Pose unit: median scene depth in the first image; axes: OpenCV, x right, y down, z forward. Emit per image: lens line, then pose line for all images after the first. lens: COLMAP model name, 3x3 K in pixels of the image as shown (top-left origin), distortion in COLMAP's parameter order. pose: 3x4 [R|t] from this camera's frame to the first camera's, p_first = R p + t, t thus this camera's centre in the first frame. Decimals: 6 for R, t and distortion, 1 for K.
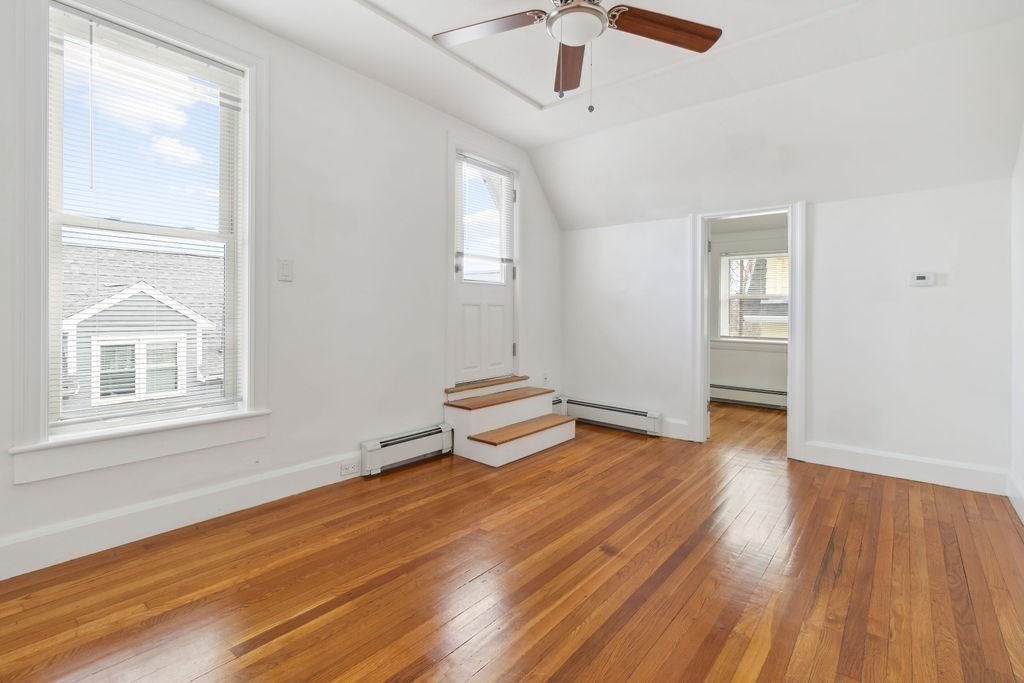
lens RADIAL K [[484.0, 0, 512.7], [0, 484.0, 319.9], [0, 0, 1]] dist [0.000425, 0.000005]
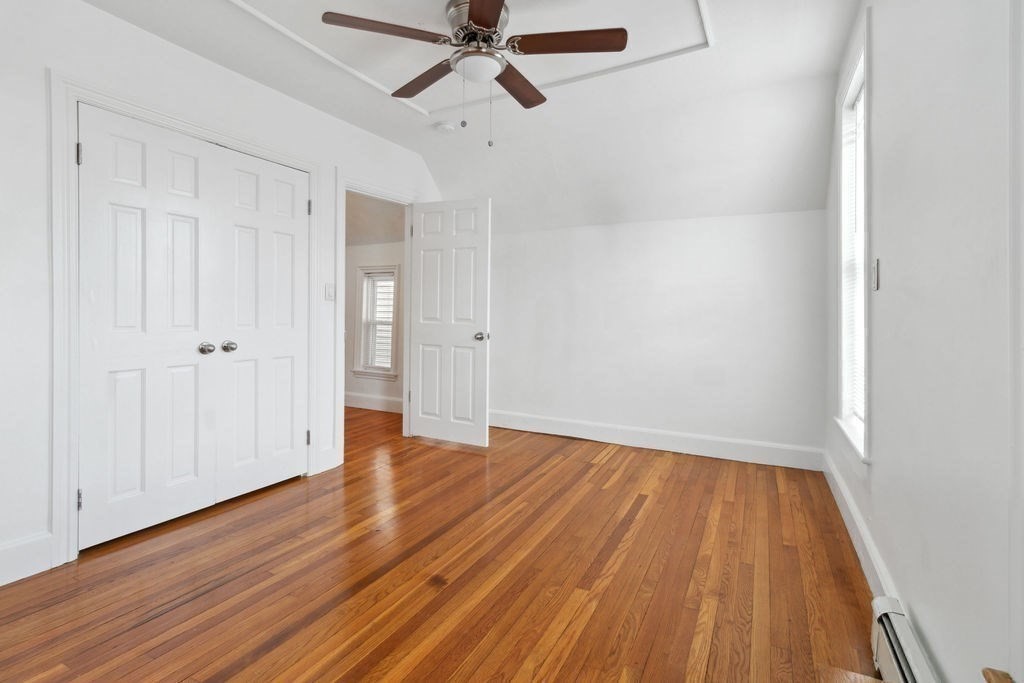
lens RADIAL K [[484.0, 0, 512.7], [0, 484.0, 319.9], [0, 0, 1]] dist [0.000425, 0.000005]
pose [[-0.980095, -0.017310, -0.197772, 0.247802], [-0.022700, 0.999429, 0.025022, -0.050513], [0.197226, 0.029014, -0.979929, 1.904629]]
